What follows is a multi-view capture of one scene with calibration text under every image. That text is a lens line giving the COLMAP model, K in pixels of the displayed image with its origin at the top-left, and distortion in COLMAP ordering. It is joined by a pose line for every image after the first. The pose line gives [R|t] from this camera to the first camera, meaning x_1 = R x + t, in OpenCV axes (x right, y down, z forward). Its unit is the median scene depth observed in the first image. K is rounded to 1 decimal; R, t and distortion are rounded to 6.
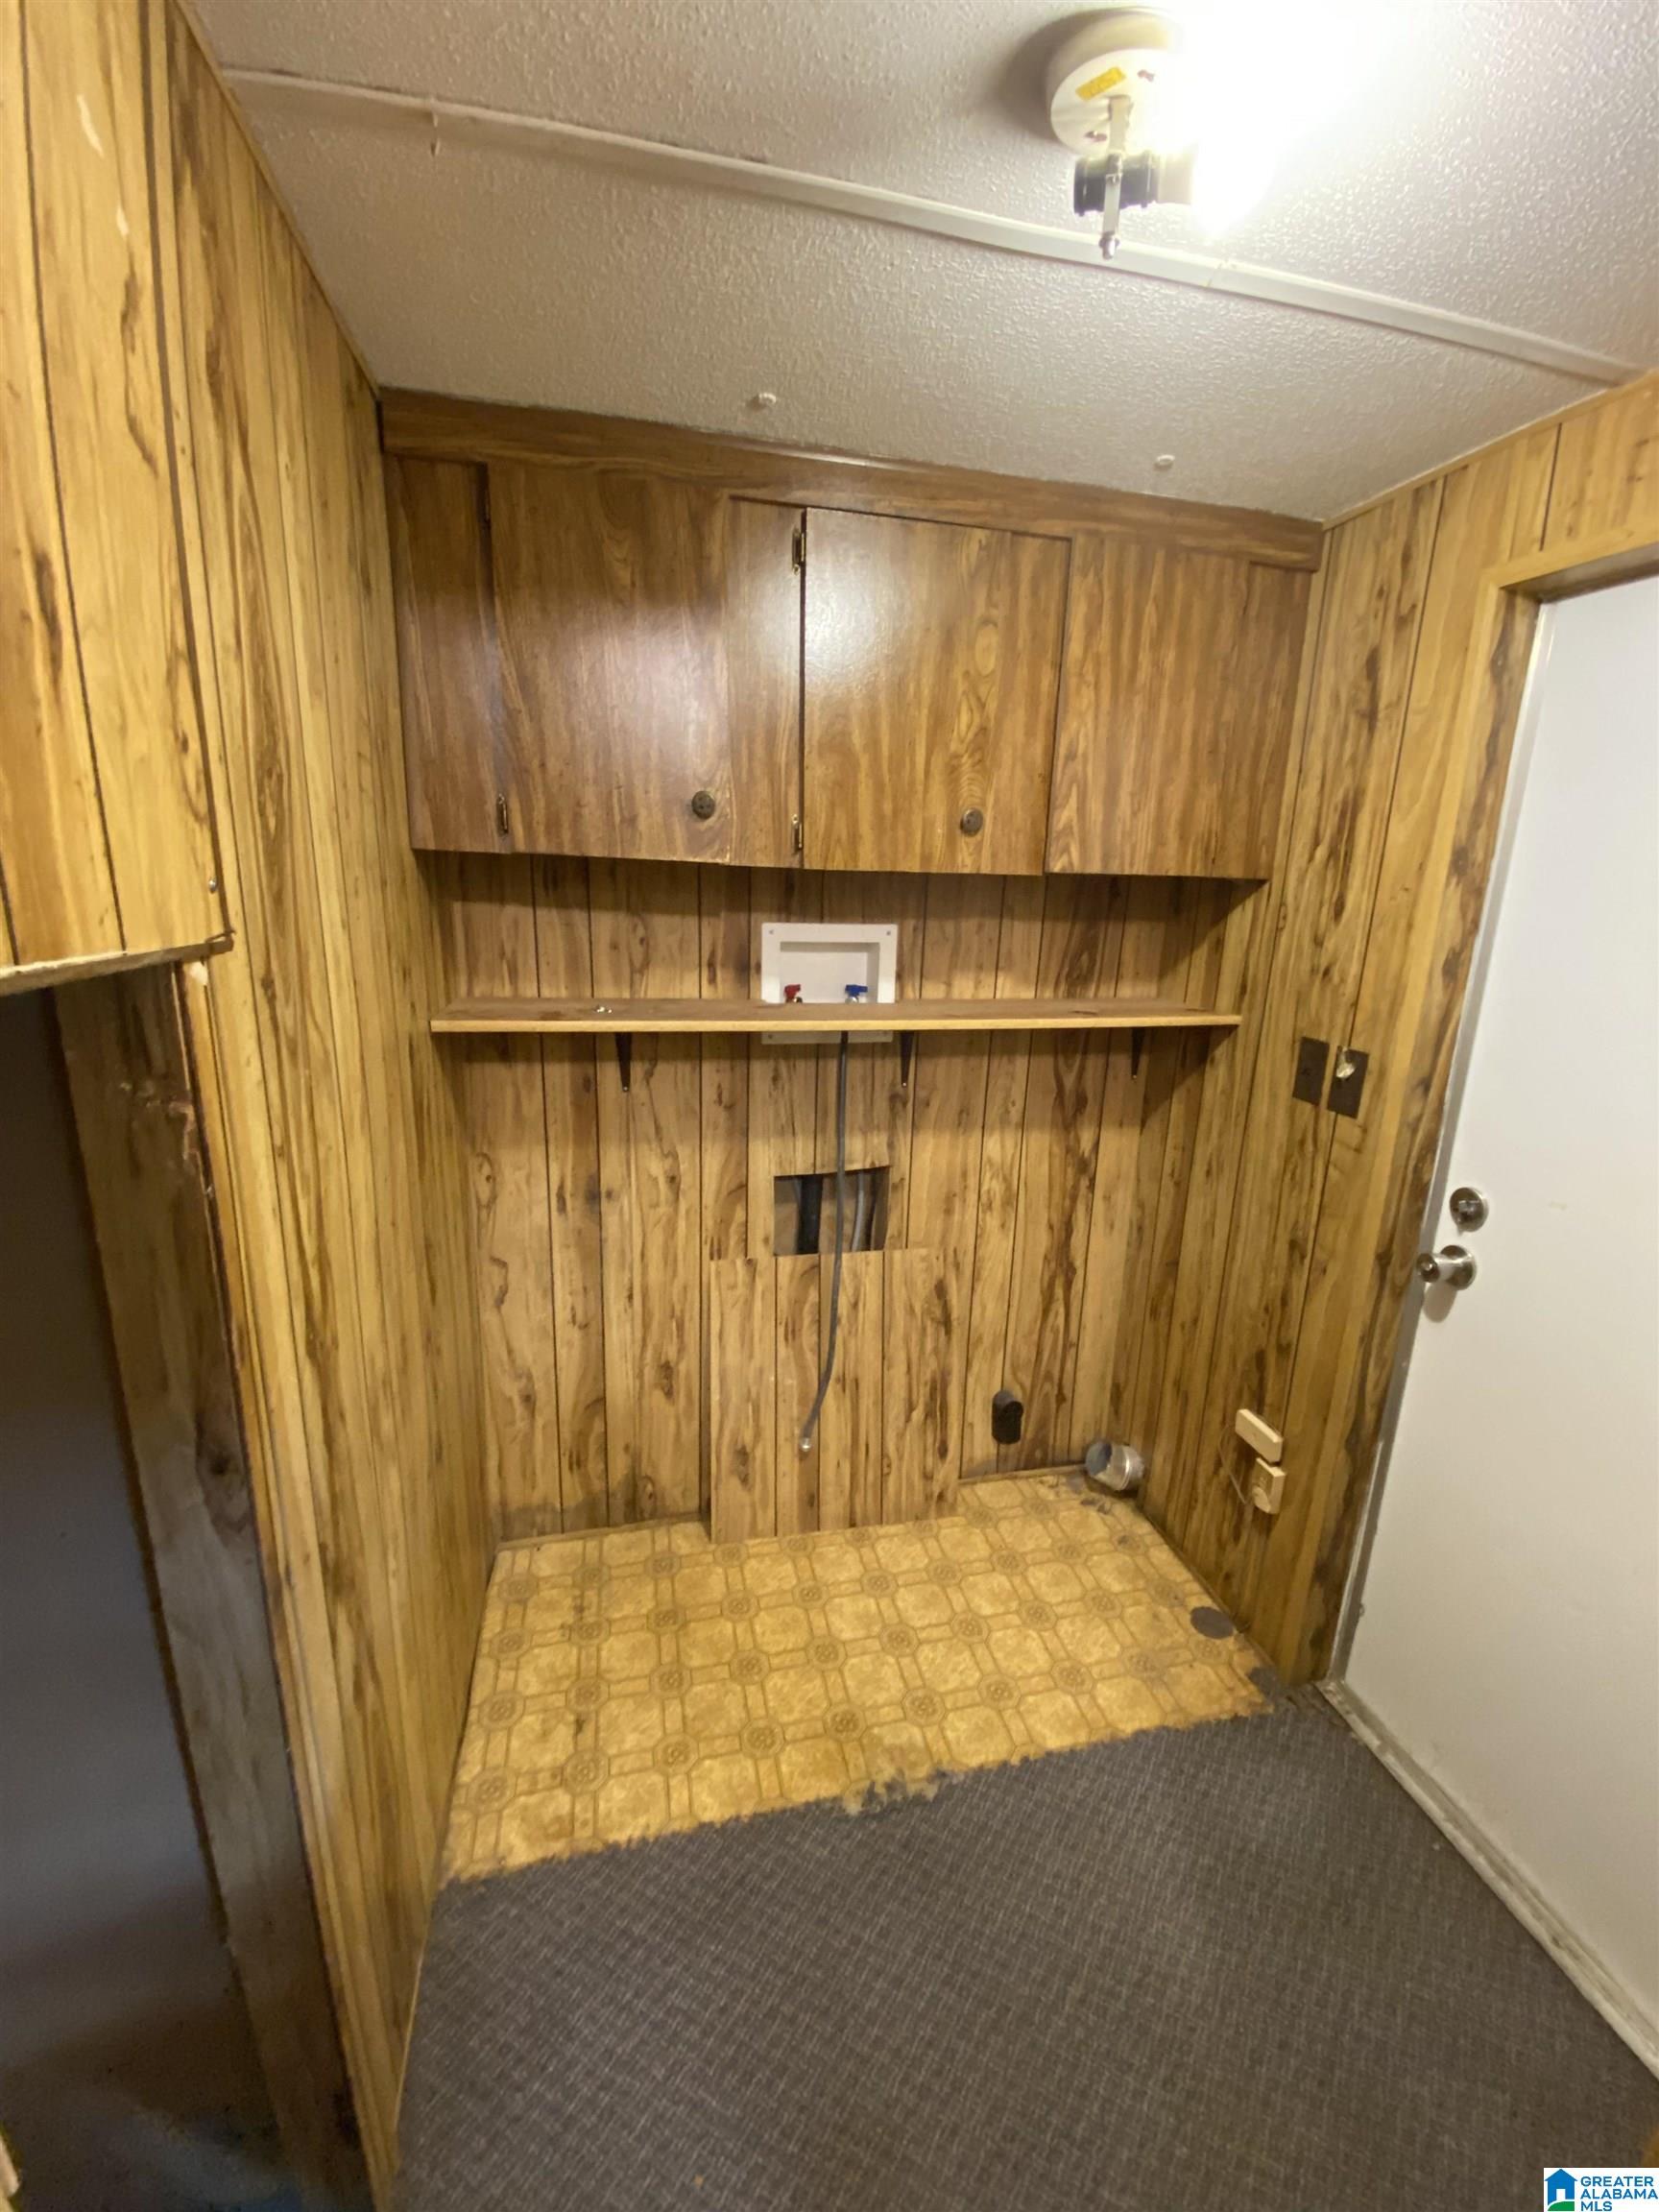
lens RADIAL K [[903.4, 0, 844.9], [0, 903.4, 1099.0], [0, 0, 1]] dist [0.027902, -0.000961]
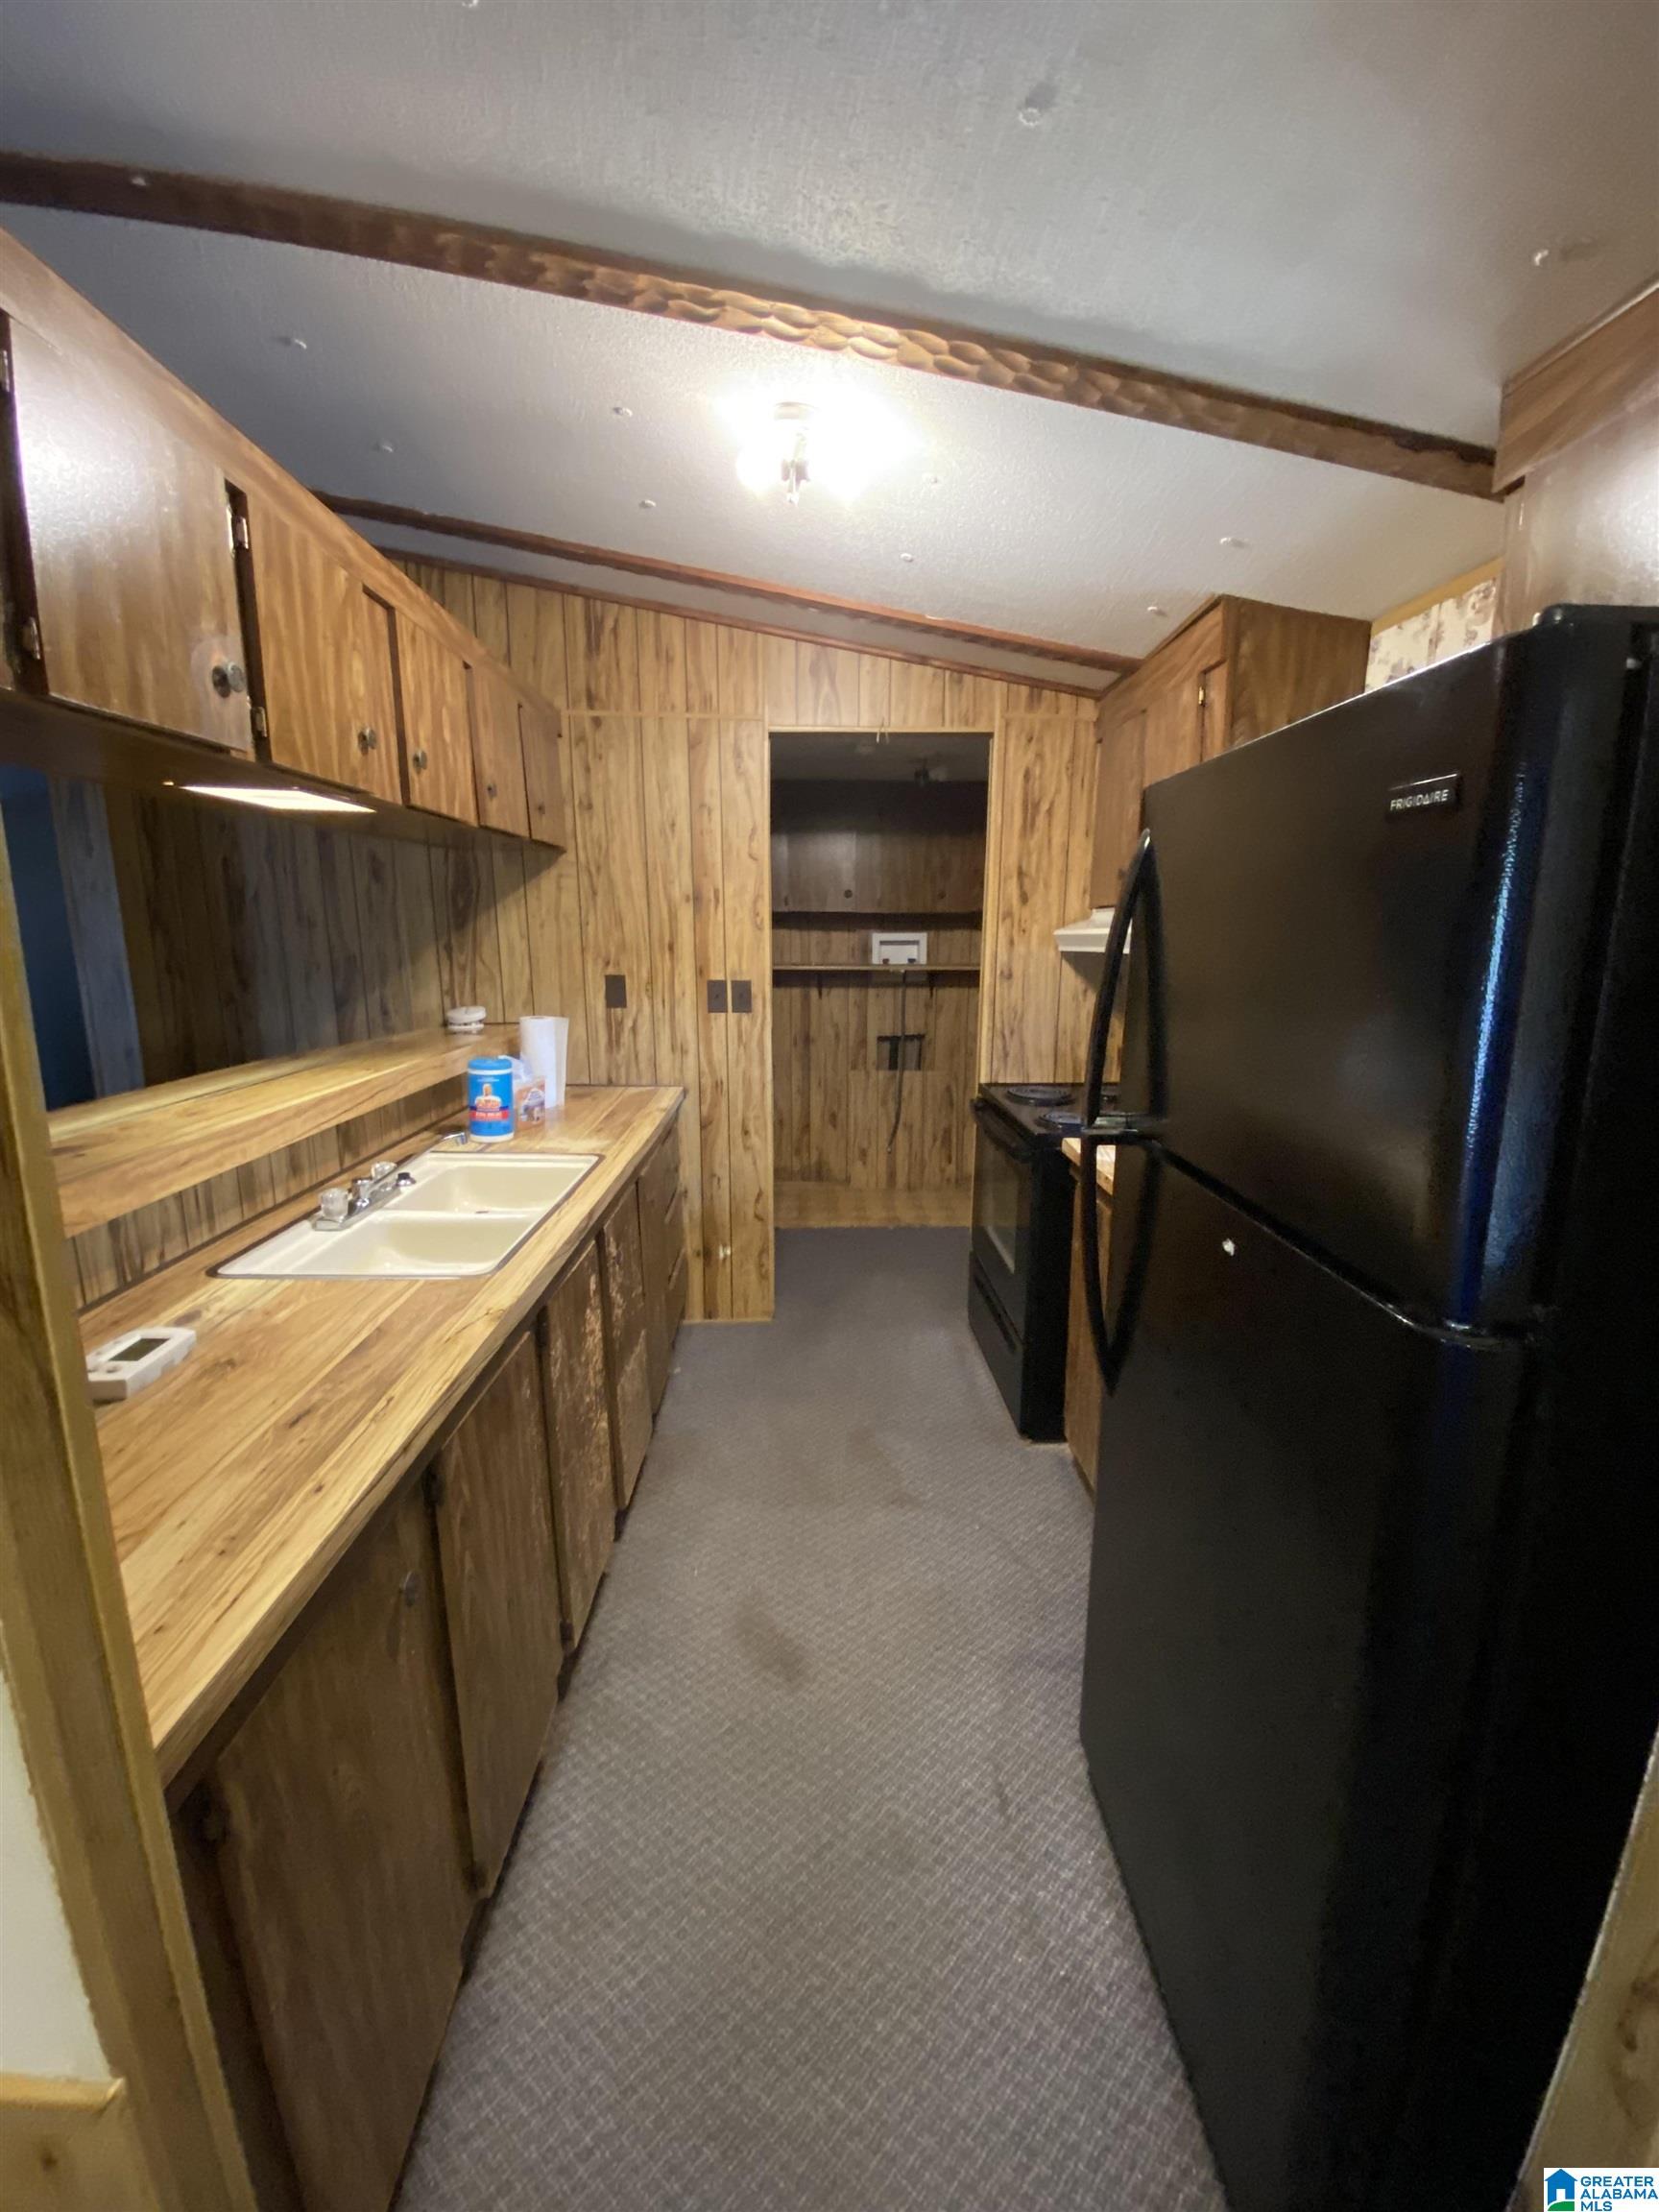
lens RADIAL K [[903.4, 0, 820.2], [0, 903.4, 1110.5], [0, 0, 1]] dist [0.027902, -0.000961]
pose [[0.974496, 0.015099, -0.223898, 0.324194], [-0.022801, 0.999232, -0.031855, 0.368406], [0.223245, 0.036148, 0.974092, -1.428648]]
